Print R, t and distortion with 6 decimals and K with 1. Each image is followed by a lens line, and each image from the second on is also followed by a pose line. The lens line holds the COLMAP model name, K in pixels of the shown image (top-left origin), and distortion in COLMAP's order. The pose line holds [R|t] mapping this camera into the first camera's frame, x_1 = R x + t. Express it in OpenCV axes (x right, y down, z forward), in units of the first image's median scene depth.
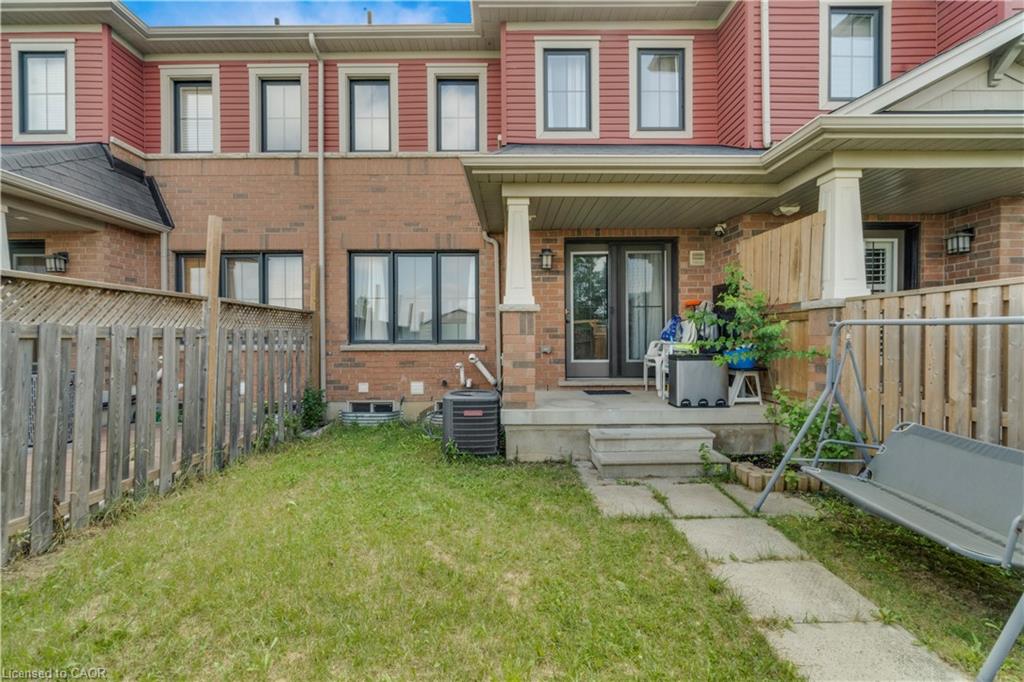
lens RADIAL K [[450.8, 0, 499.0], [0, 450.8, 343.8], [0, 0, 1]] dist [-0.005842, 0.000304]
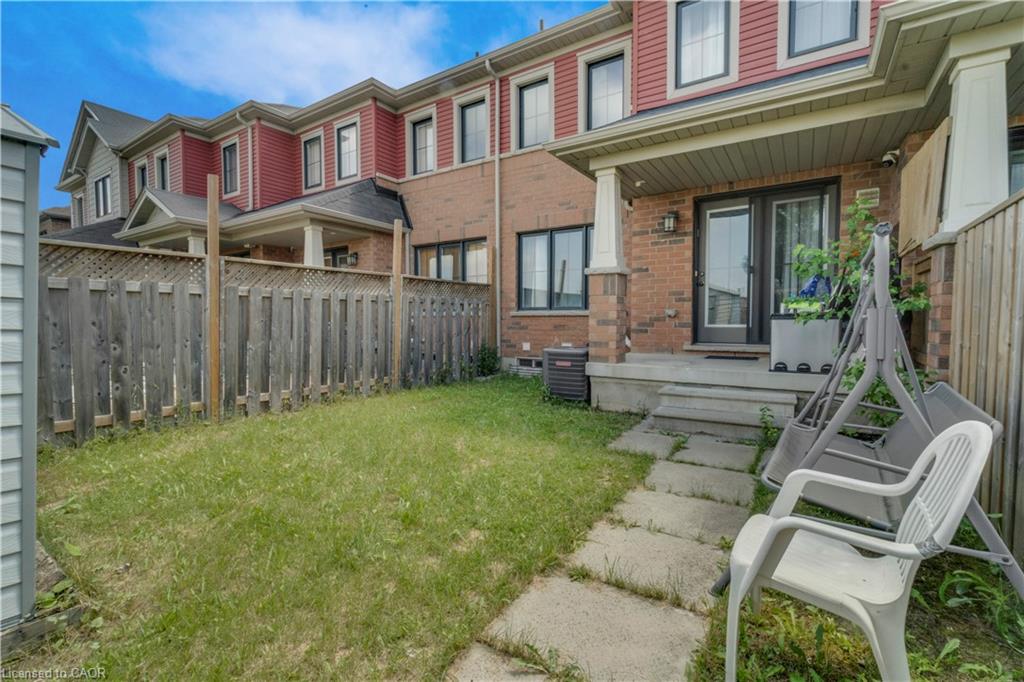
lens RADIAL K [[456.5, 0, 505.3], [0, 456.5, 345.3], [0, 0, 1]] dist [-0.001474, 0.000239]
pose [[0.828620, 0.034949, -0.558719, 0.366783], [-0.010145, 0.998823, 0.047433, 0.040064], [0.559719, -0.033636, 0.828000, -0.047470]]
